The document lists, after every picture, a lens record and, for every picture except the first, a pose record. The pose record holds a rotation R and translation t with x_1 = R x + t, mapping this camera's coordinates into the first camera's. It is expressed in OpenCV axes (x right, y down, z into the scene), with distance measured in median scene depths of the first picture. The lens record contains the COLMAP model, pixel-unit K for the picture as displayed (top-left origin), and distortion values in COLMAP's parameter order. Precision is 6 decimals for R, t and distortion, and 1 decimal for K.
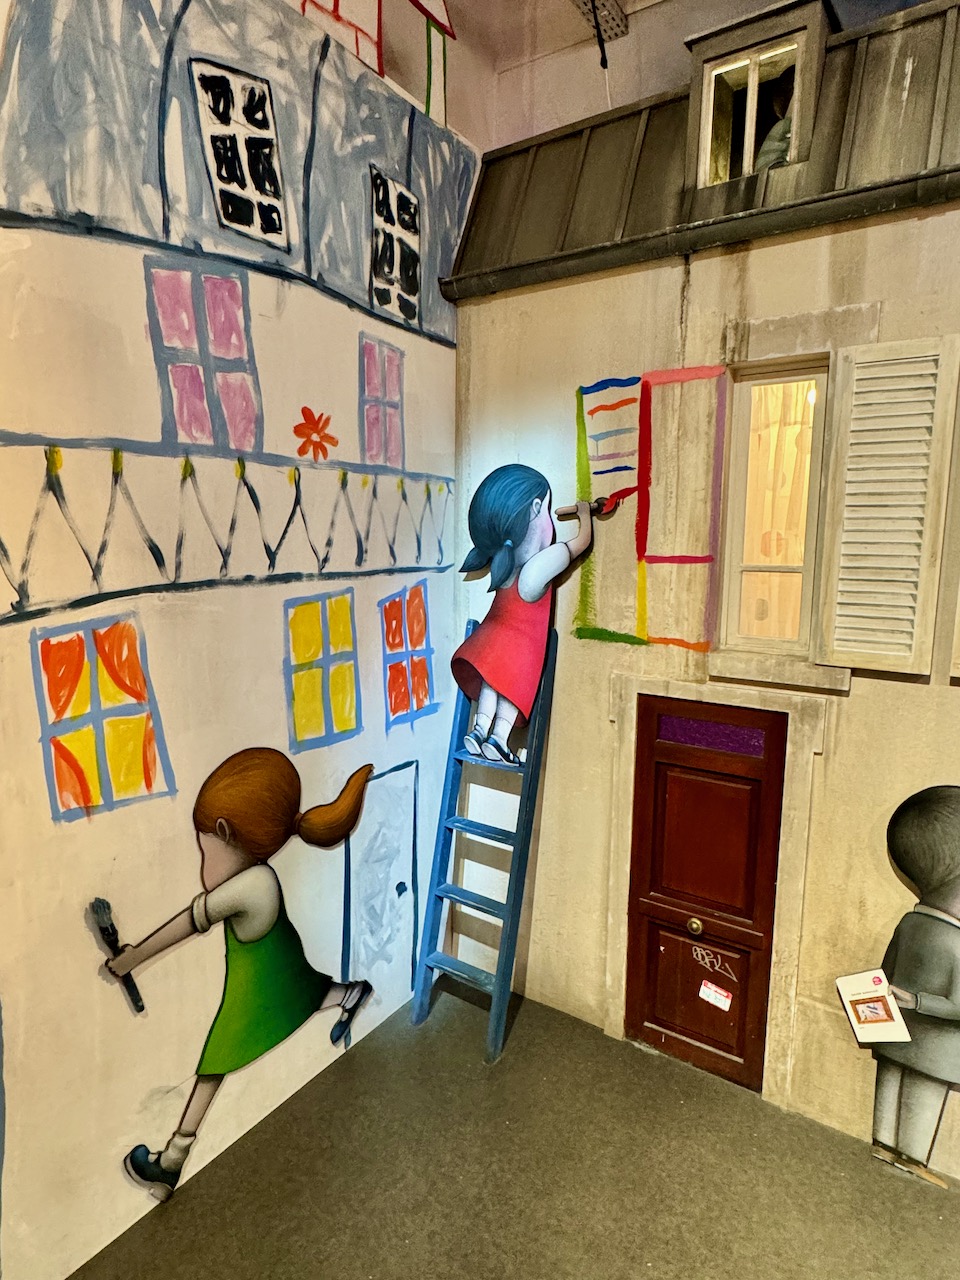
lens RADIAL K [[737.3, 0, 481.5], [0, 737.3, 640.0], [0, 0, 1]] dist [0.002975, -0.002084]
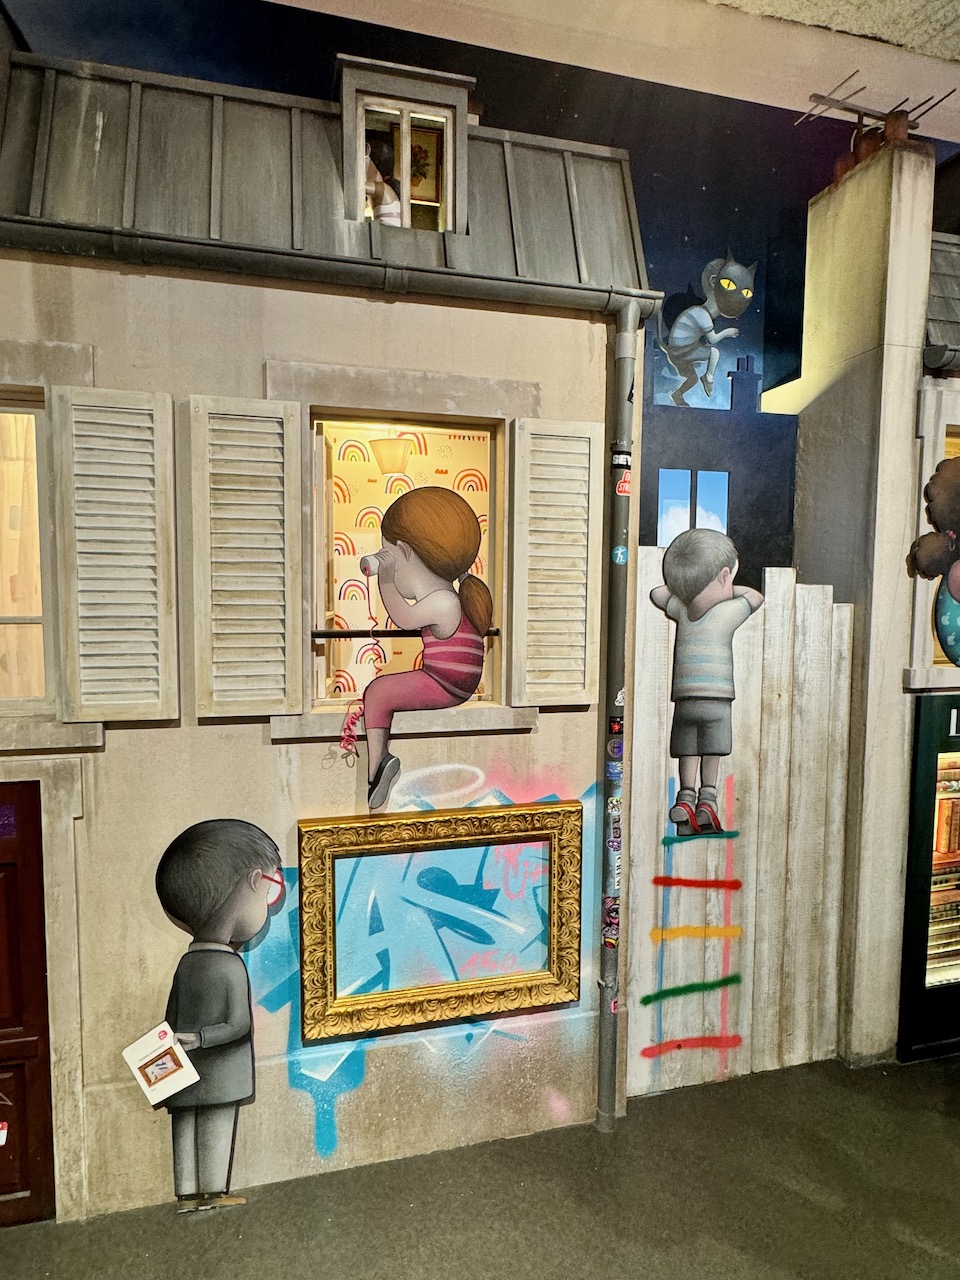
lens RADIAL K [[737.3, 0, 483.2], [0, 737.3, 641.1], [0, 0, 1]] dist [0.002975, -0.002084]
pose [[0.667174, -0.066421, 0.741935, 0.129416], [0.098151, 0.995171, 0.000830, -0.018233], [-0.738407, 0.072267, 0.670472, -0.010190]]
